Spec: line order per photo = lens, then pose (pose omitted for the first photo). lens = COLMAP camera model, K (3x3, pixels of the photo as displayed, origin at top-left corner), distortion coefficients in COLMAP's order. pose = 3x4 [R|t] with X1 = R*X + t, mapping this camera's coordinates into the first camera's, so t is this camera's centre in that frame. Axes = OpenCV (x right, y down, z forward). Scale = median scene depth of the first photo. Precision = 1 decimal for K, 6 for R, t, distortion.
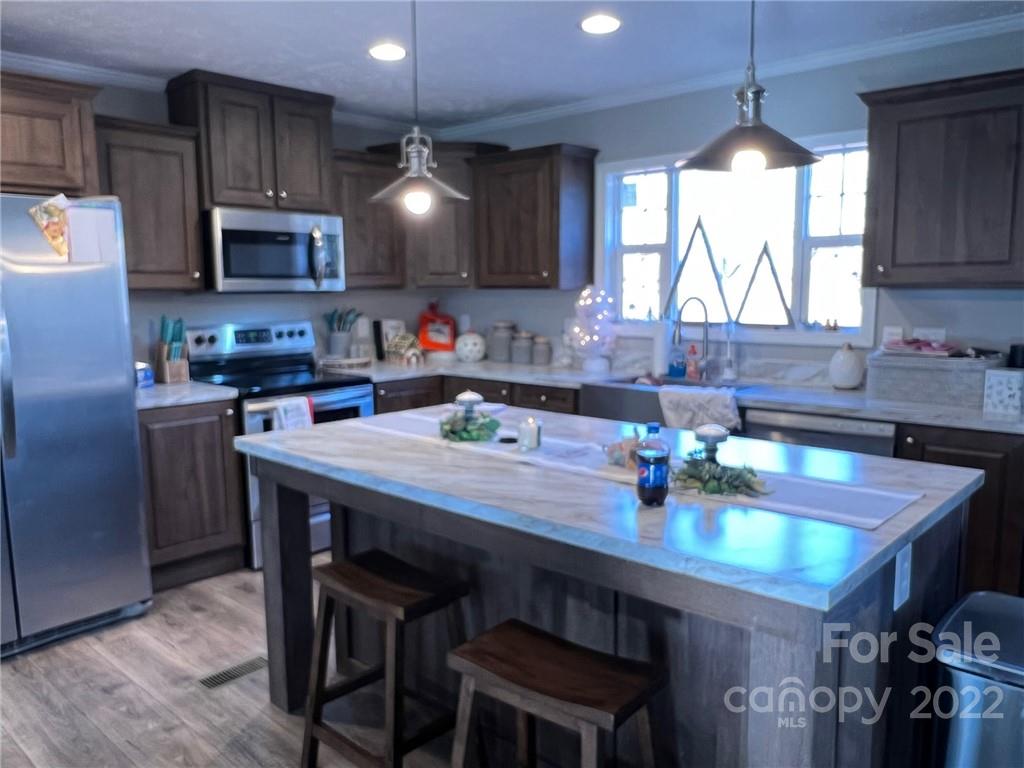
lens RADIAL K [[770.1, 0, 516.2], [0, 770.1, 389.5], [0, 0, 1]] dist [0.002768, -0.003251]
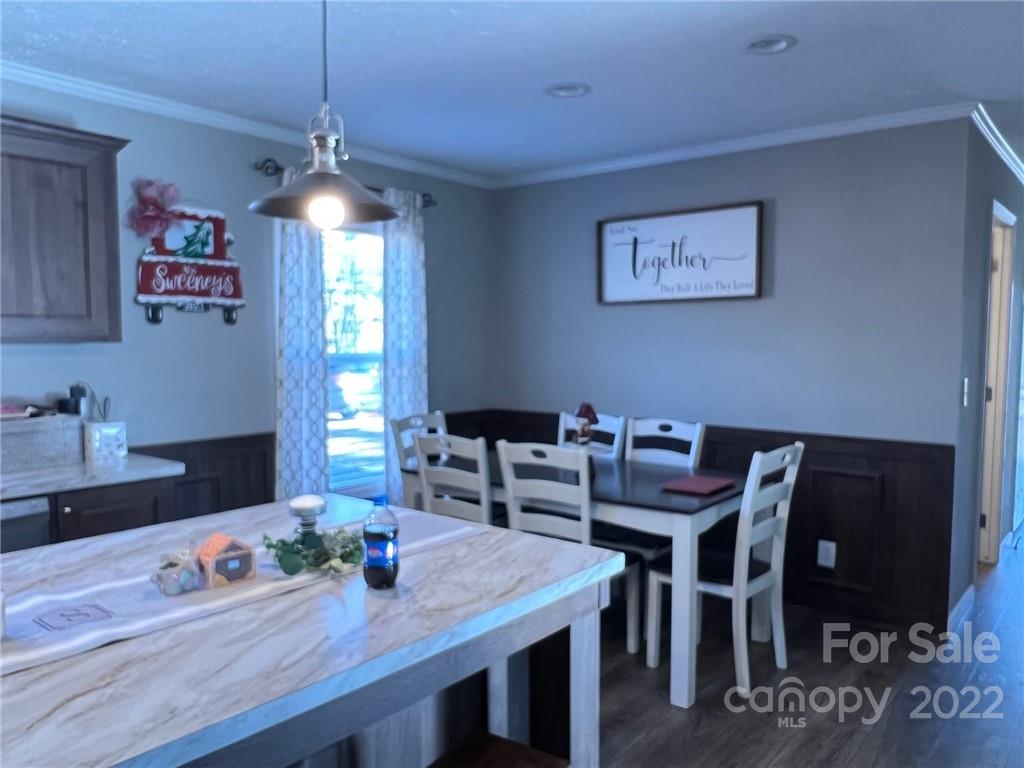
lens RADIAL K [[770.1, 0, 514.7], [0, 770.1, 377.8], [0, 0, 1]] dist [0.002768, -0.003251]
pose [[-0.059918, -0.041532, 0.997339, -0.412440], [0.125323, 0.990915, 0.048794, -0.065591], [-0.990305, 0.127913, -0.054168, 0.510826]]
